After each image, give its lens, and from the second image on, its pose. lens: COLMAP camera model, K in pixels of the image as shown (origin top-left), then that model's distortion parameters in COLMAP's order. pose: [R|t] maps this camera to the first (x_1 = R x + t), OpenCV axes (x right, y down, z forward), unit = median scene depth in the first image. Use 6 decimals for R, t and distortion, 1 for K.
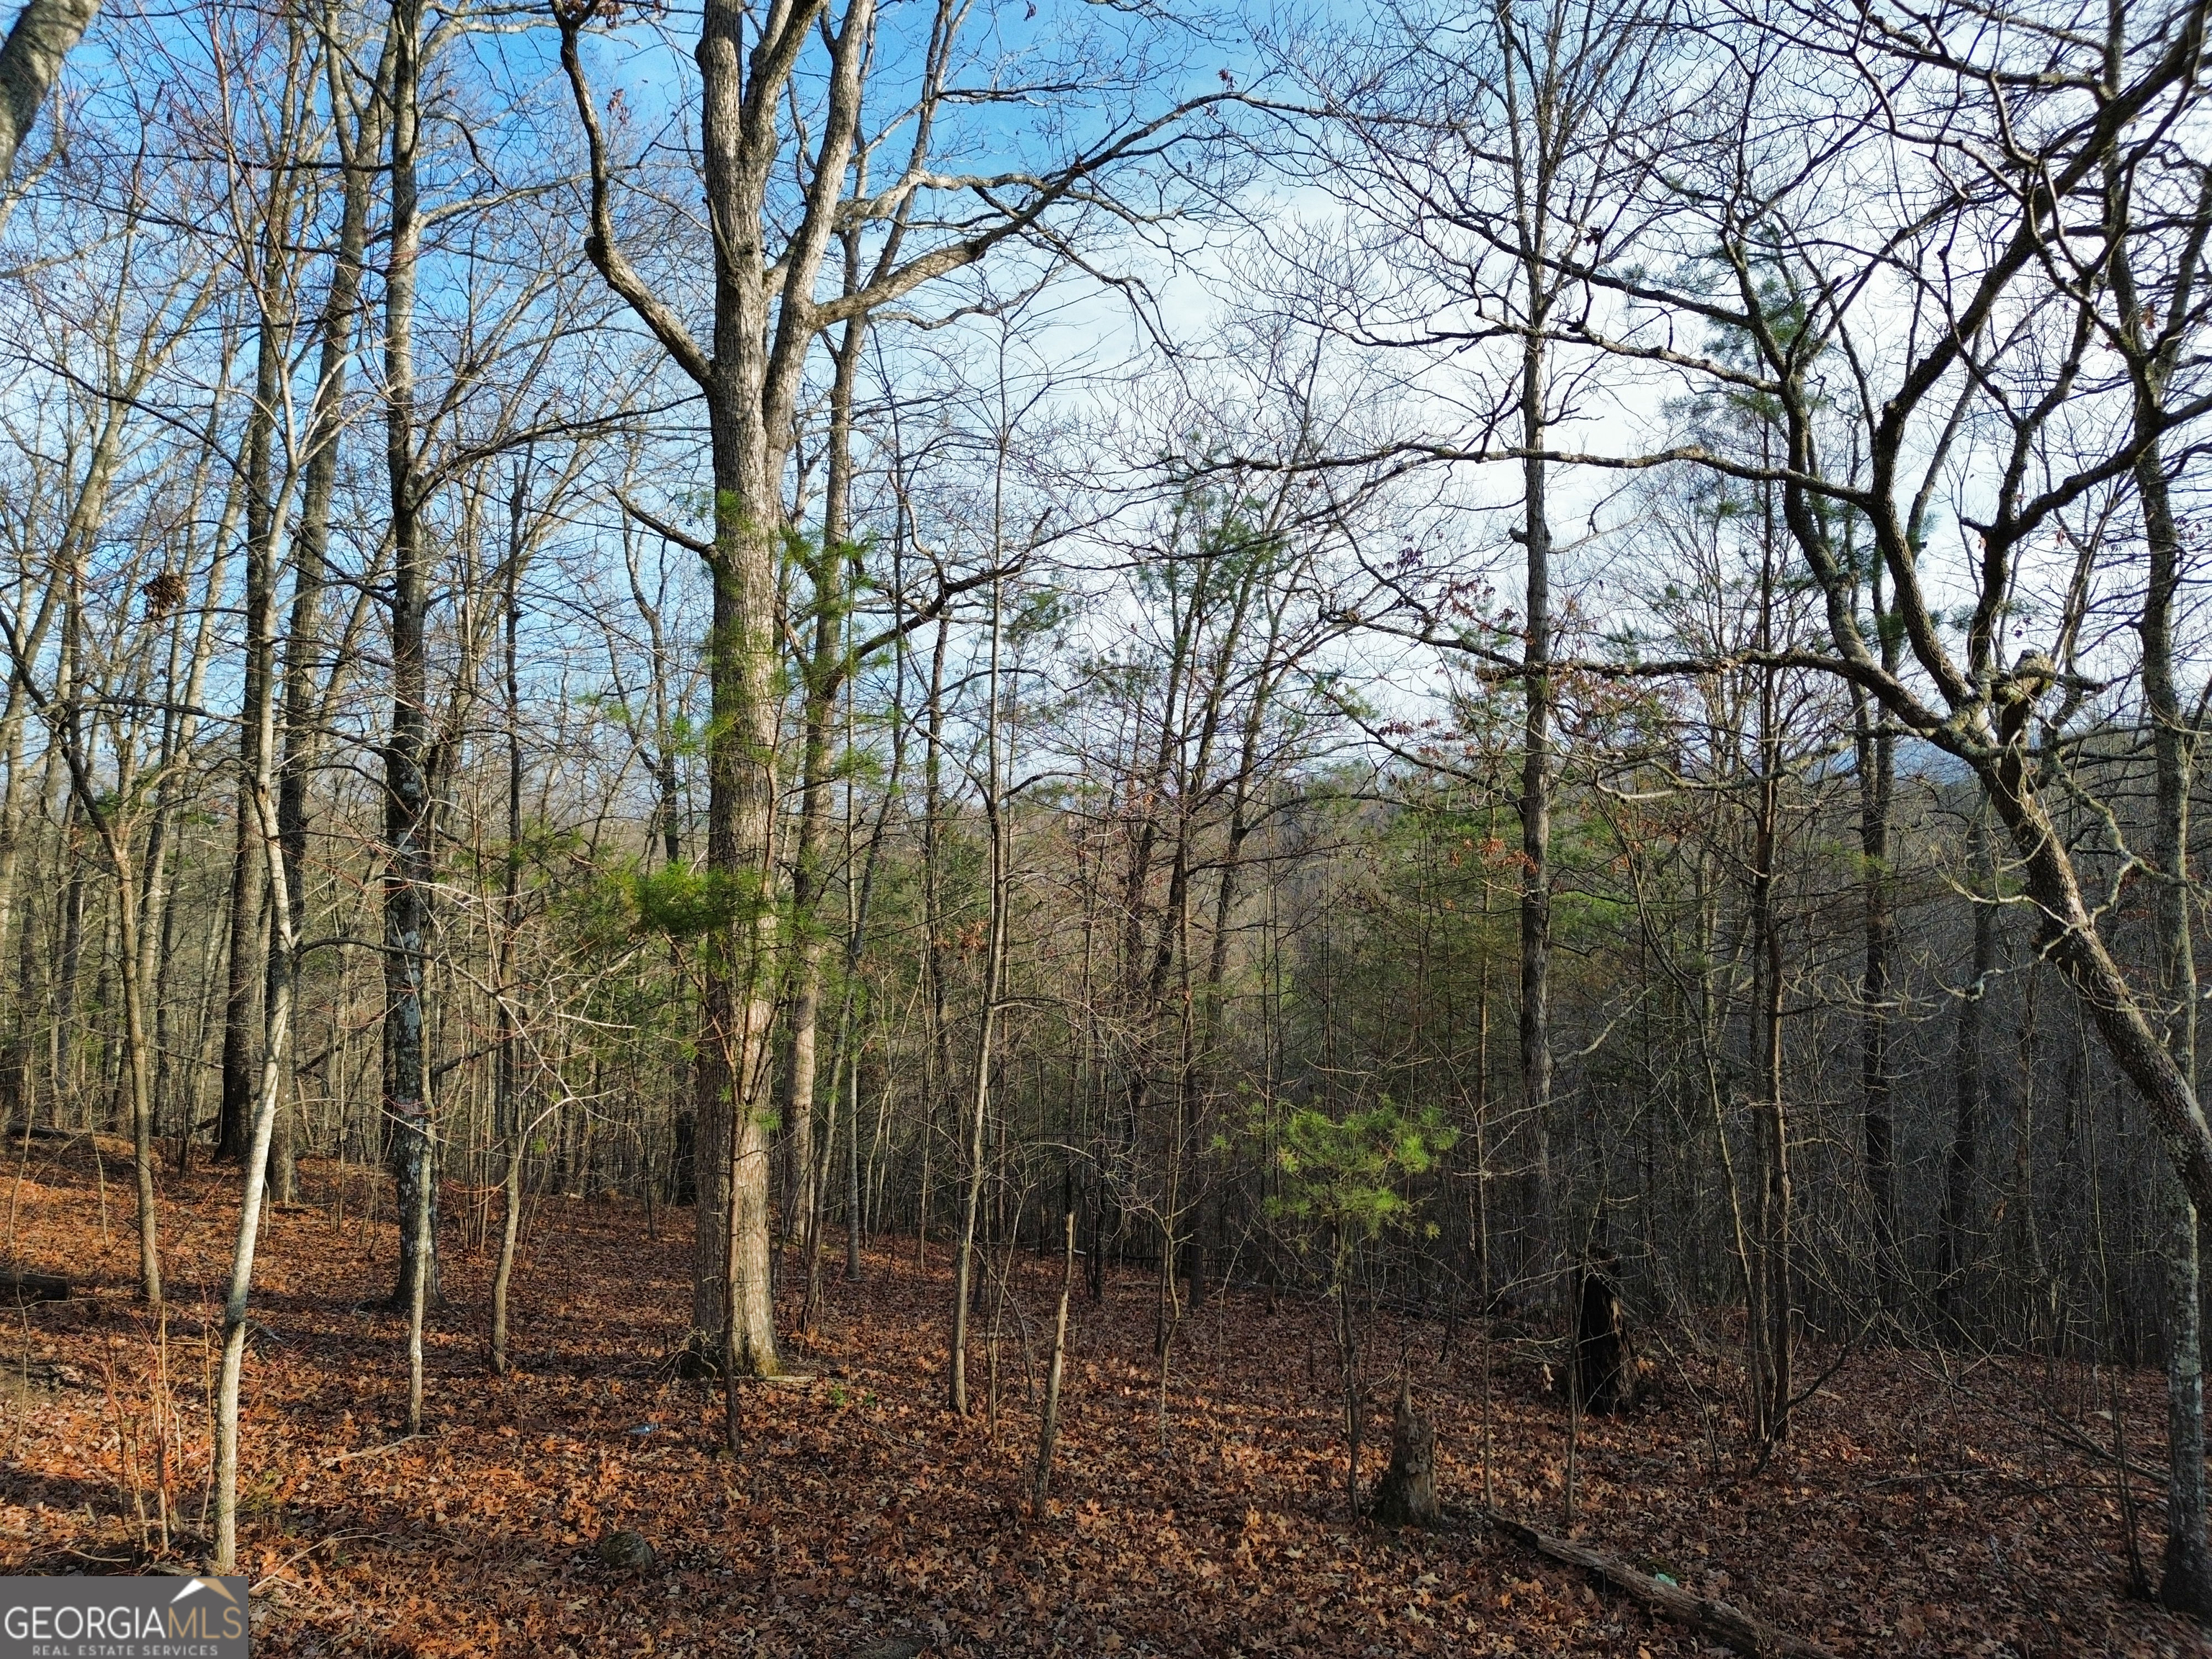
lens RADIAL K [[1572.9, 0, 1101.5], [0, 1572.9, 820.3], [0, 0, 1]] dist [0.062319, -0.056585]
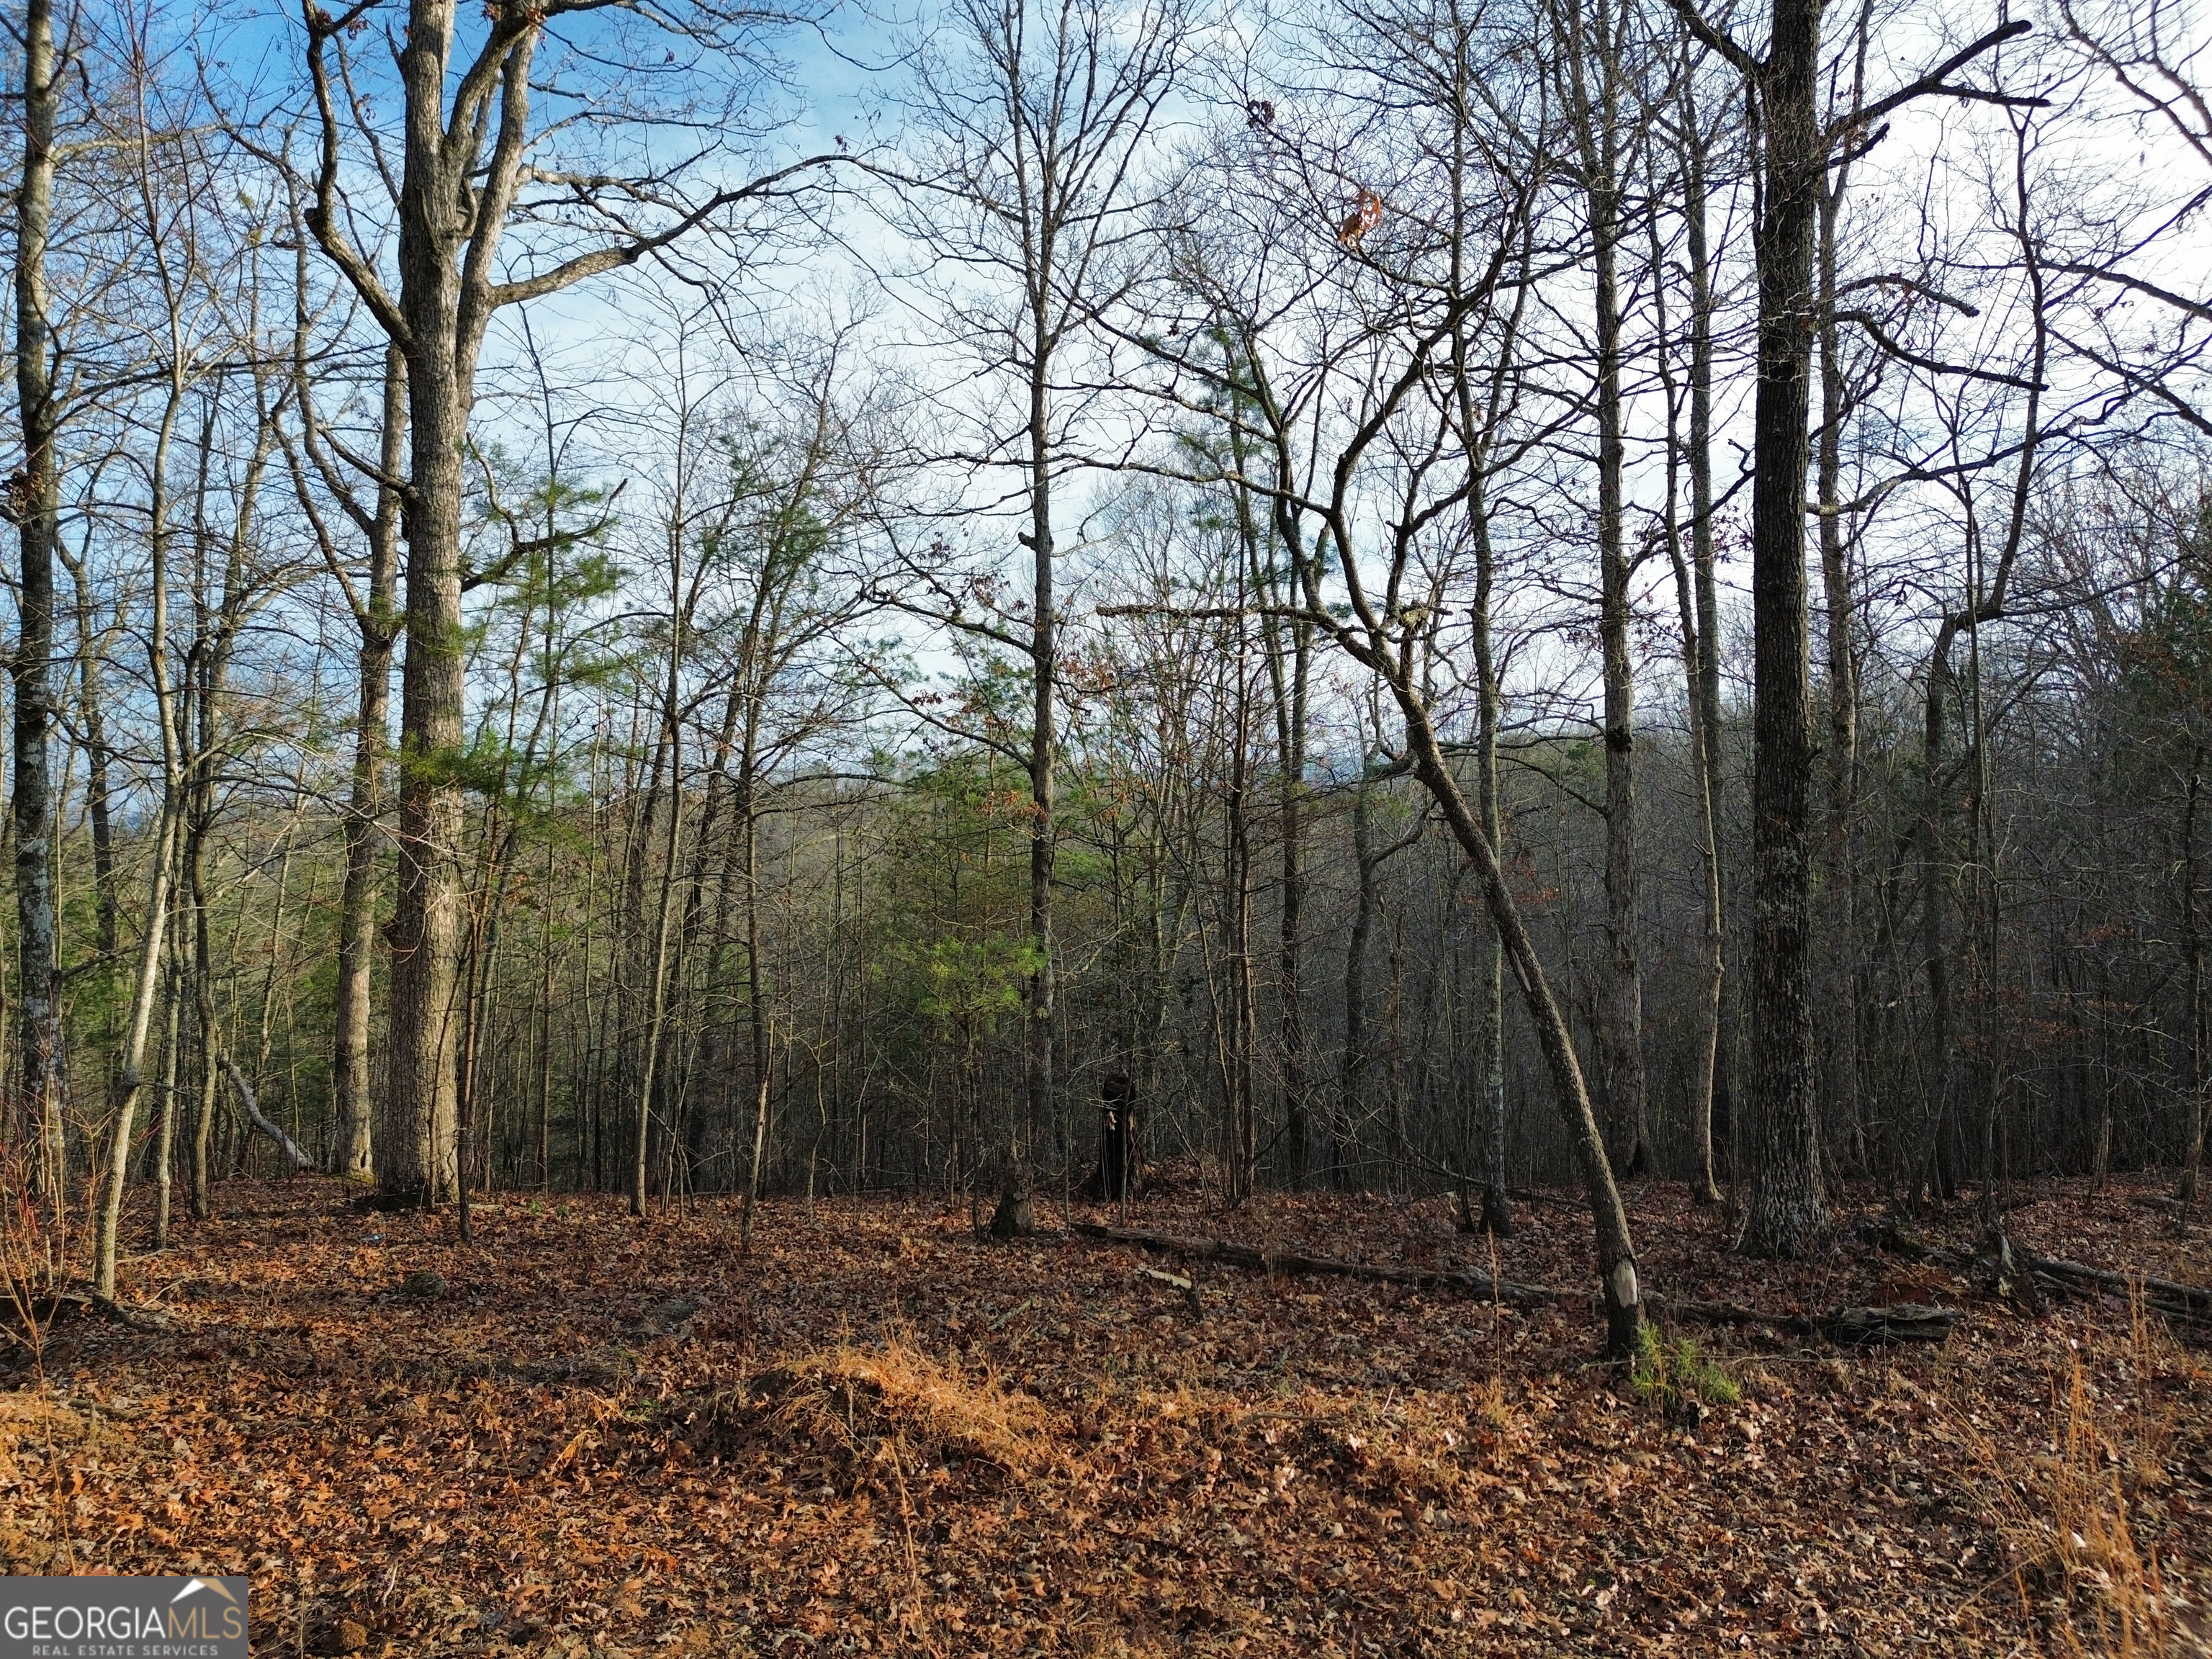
lens RADIAL K [[1572.9, 0, 1101.5], [0, 1572.9, 820.3], [0, 0, 1]] dist [0.062319, -0.056585]
pose [[0.941880, 0.006879, 0.335878, -0.142469], [-0.006047, 0.999976, -0.003522, 0.061473], [-0.335894, 0.001286, 0.941899, -0.227350]]
